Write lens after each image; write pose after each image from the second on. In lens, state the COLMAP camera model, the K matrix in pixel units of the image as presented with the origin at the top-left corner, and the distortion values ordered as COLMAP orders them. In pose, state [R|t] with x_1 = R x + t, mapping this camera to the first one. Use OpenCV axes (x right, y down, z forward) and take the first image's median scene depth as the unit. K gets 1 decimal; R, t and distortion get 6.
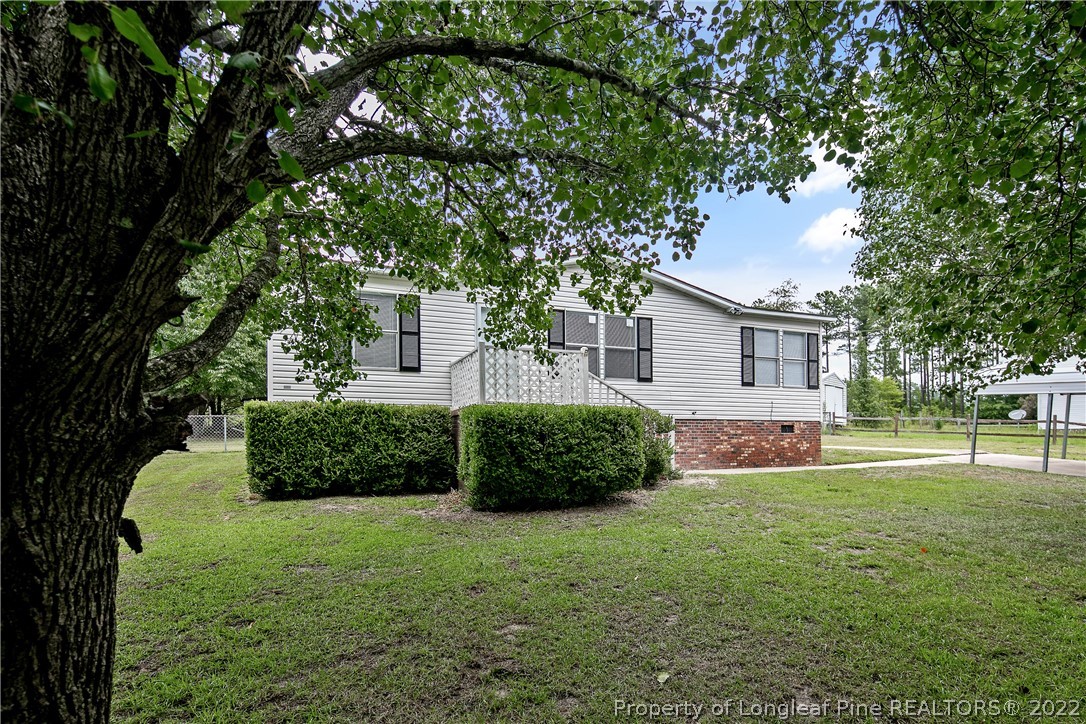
lens RADIAL K [[436.4, 0, 542.9], [0, 436.4, 348.4], [0, 0, 1]] dist [0.000462, 0.000019]
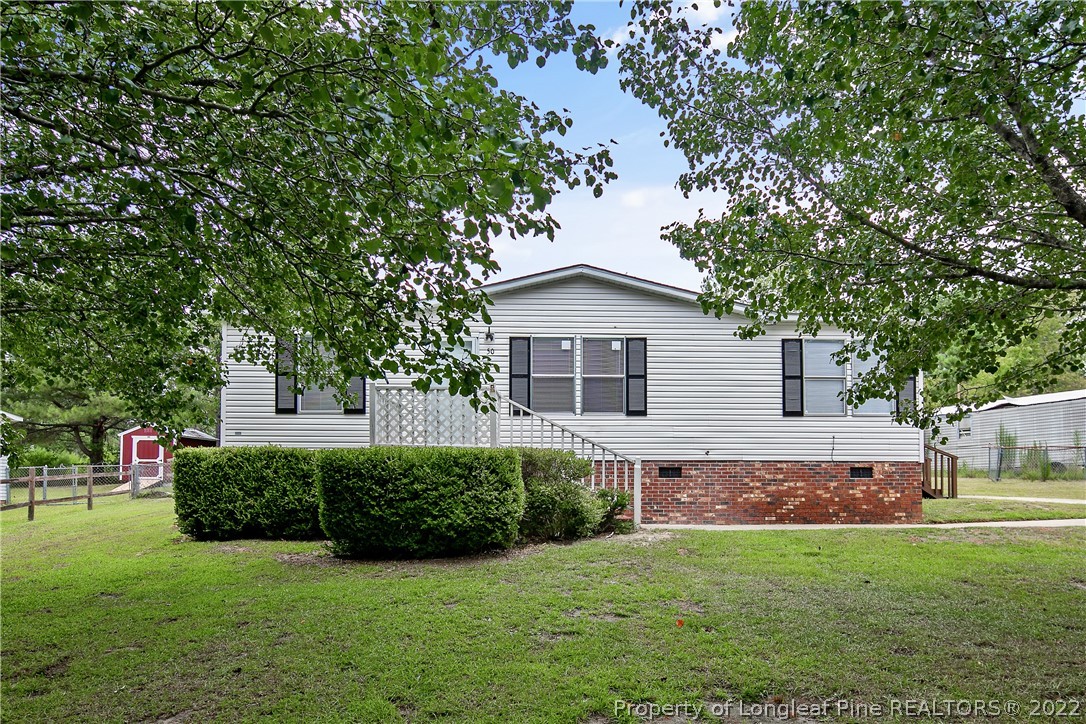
lens RADIAL K [[528.1, 0, 544.8], [0, 528.1, 357.4], [0, 0, 1]] dist [0.000822, -0.000102]
pose [[0.960445, -0.060290, -0.271865, 0.548359], [0.051716, 0.997916, -0.038598, -0.006415], [0.273626, 0.023012, 0.961561, -0.022267]]
